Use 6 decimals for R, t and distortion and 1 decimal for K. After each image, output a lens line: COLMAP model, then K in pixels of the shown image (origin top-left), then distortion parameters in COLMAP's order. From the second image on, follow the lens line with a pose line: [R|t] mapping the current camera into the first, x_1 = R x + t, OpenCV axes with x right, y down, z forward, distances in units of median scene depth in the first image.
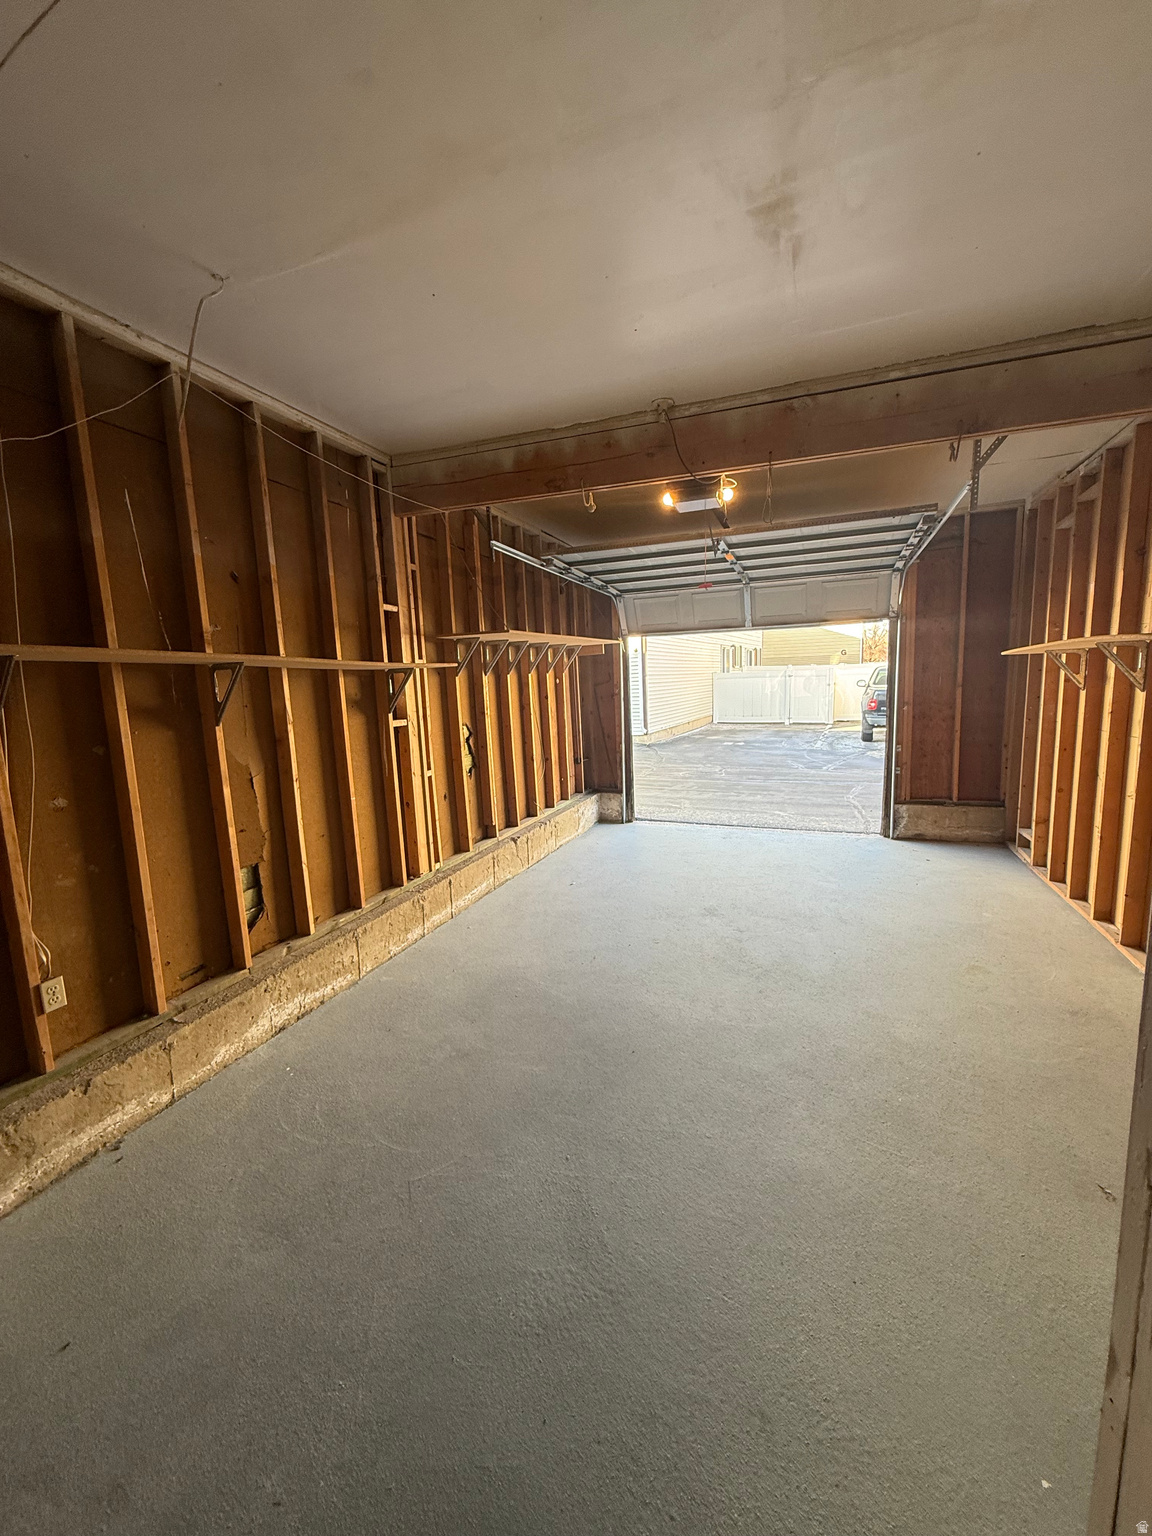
lens RADIAL K [[606.1, 0, 575.5], [0, 606.1, 763.2], [0, 0, 1]] dist [-0.000760, 0.000326]
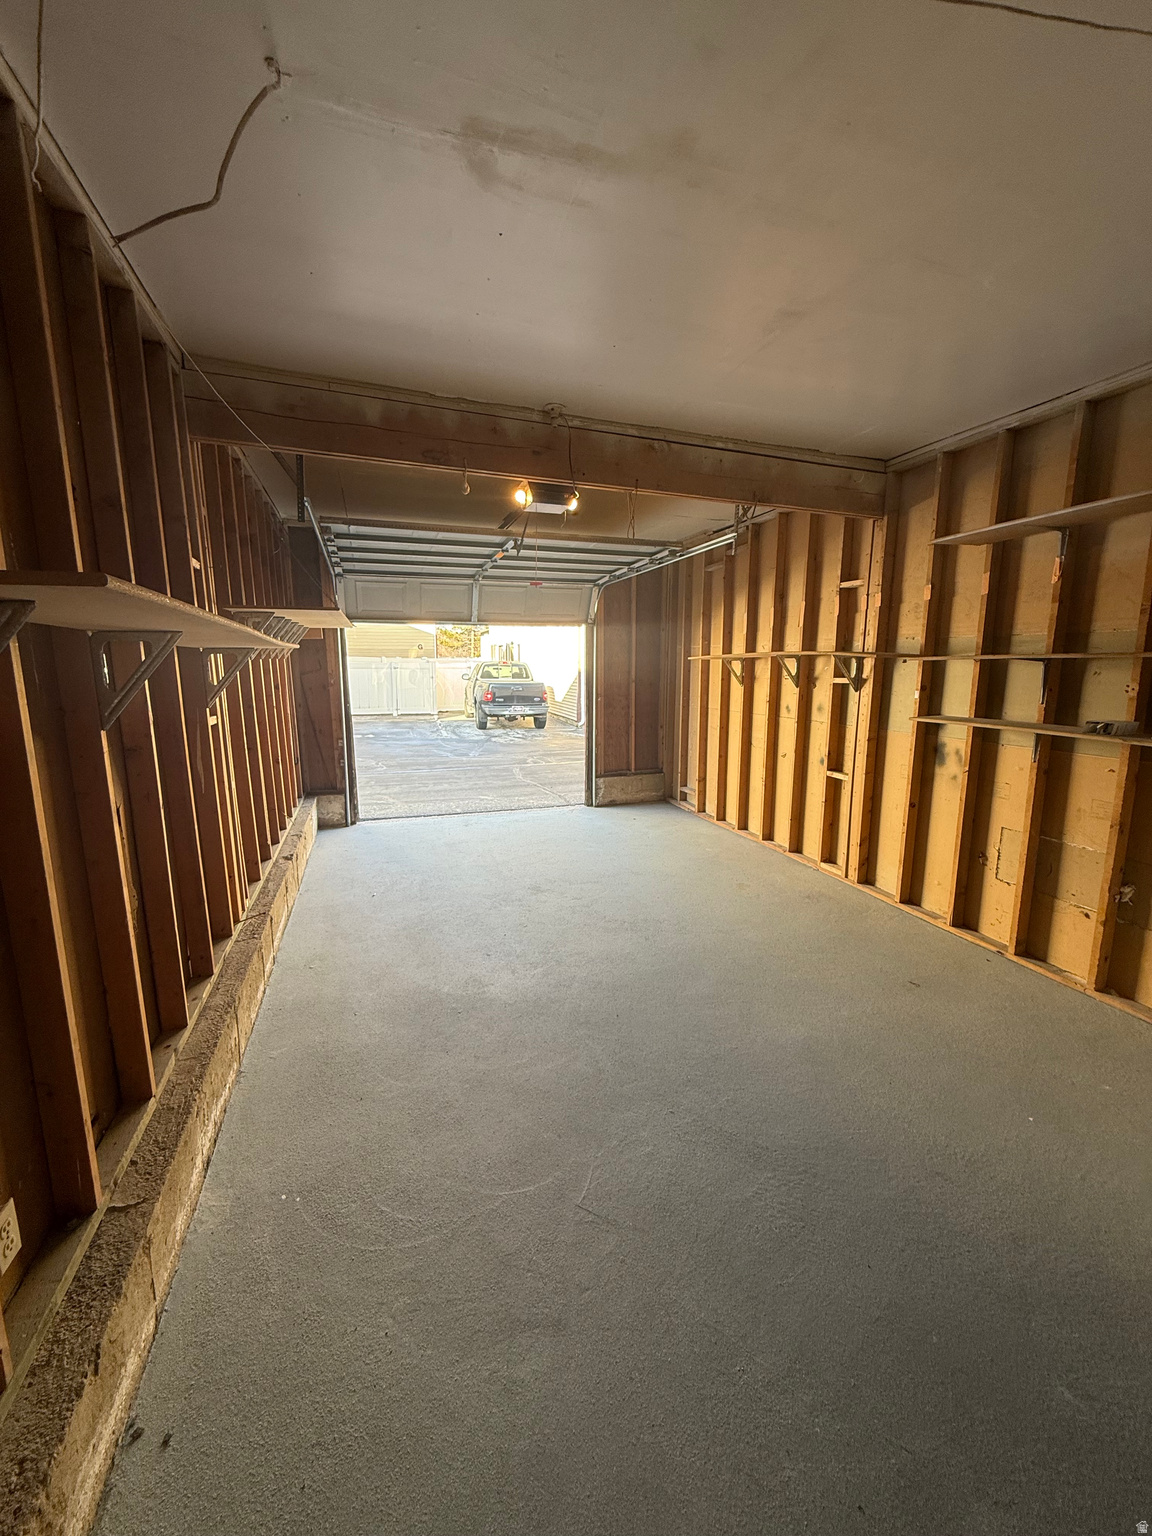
lens RADIAL K [[606.1, 0, 575.5], [0, 606.1, 763.2], [0, 0, 1]] dist [-0.000760, 0.000326]
pose [[0.765894, -0.070490, 0.639092, -0.301439], [0.061836, 0.997440, 0.035909, -0.009183], [-0.639987, 0.012016, 0.768292, 0.099464]]
